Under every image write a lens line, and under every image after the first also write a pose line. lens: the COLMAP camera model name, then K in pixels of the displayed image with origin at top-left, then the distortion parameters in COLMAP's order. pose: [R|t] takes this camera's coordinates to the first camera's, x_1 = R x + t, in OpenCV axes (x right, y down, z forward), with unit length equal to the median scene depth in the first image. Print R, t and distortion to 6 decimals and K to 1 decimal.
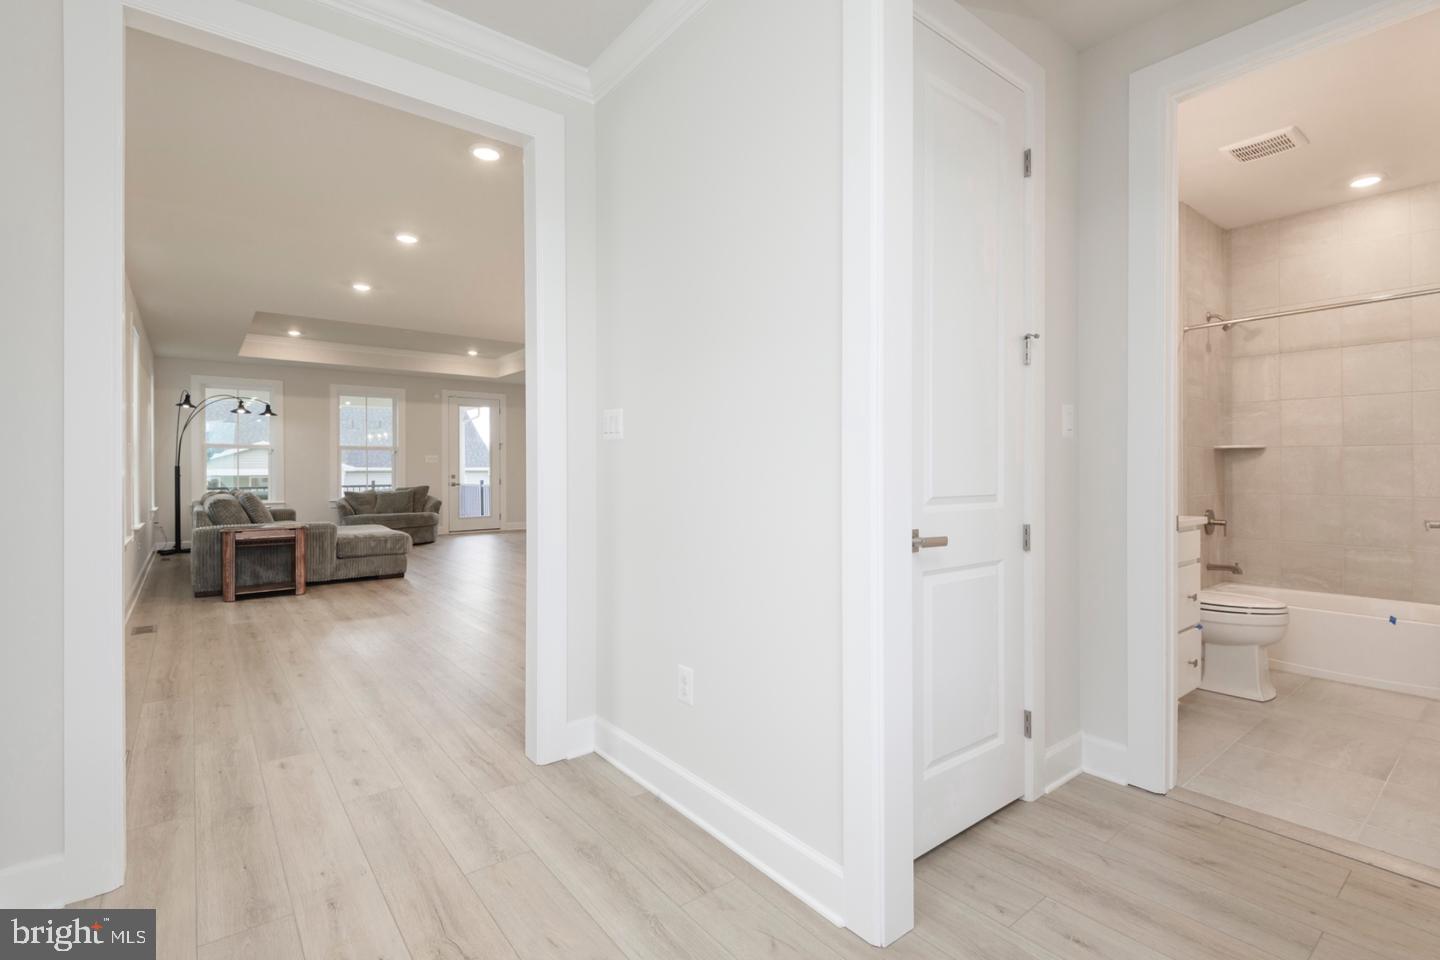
lens RADIAL K [[671.6, 0, 720.0], [0, 671.6, 480.0], [0, 0, 1]] dist [0.016861, -0.008102]
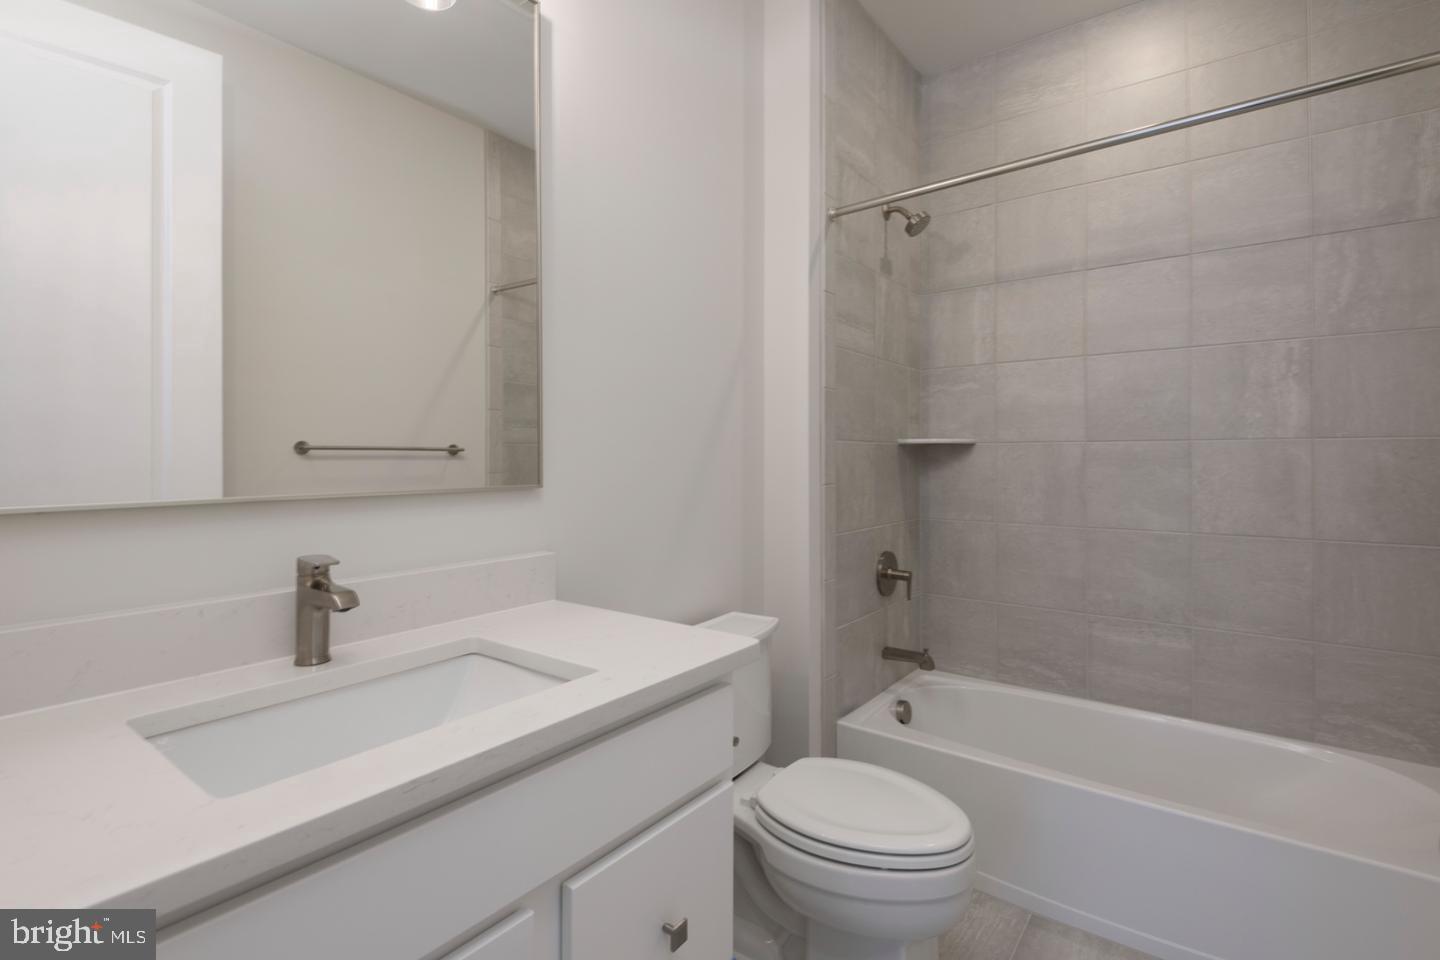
lens RADIAL K [[664.5, 0, 723.6], [0, 664.5, 471.9], [0, 0, 1]] dist [0.039818, -0.020726]
pose [[0.970193, -0.003108, 0.242313, 0.456459], [0.002154, 0.999989, 0.004201, -0.026215], [-0.242323, -0.003554, 0.970189, 0.492736]]
